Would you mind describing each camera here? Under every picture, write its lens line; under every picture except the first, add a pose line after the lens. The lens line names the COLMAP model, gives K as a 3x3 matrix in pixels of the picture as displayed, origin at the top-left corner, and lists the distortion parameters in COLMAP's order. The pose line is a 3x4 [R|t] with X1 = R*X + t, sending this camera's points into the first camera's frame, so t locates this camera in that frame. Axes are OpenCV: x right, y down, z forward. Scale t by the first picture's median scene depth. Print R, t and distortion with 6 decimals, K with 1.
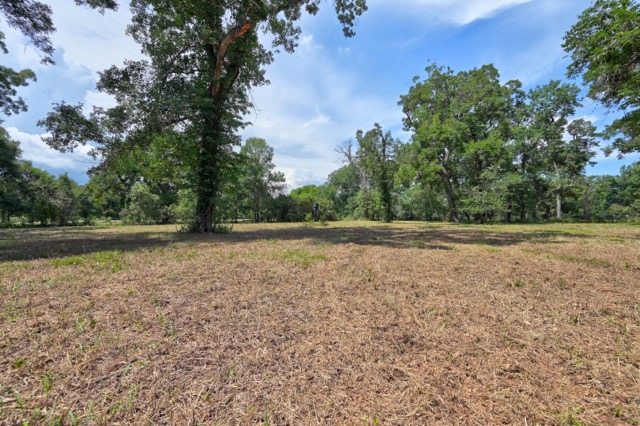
lens RADIAL K [[257.2, 0, 320.8], [0, 257.2, 214.3], [0, 0, 1]] dist [0.000949, 0.000146]
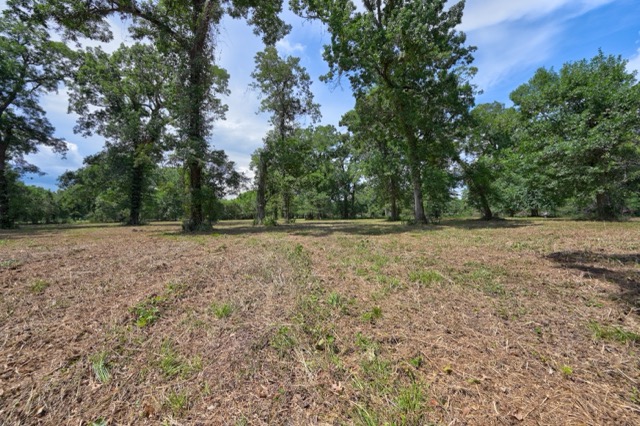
lens RADIAL K [[257.2, 0, 319.1], [0, 257.2, 213.1], [0, 0, 1]] dist [0.000949, 0.000146]
pose [[0.996118, -0.010011, 0.087454, 0.371394], [0.009729, 0.999946, 0.003652, -0.009413], [-0.087486, -0.002787, 0.996162, -0.530329]]
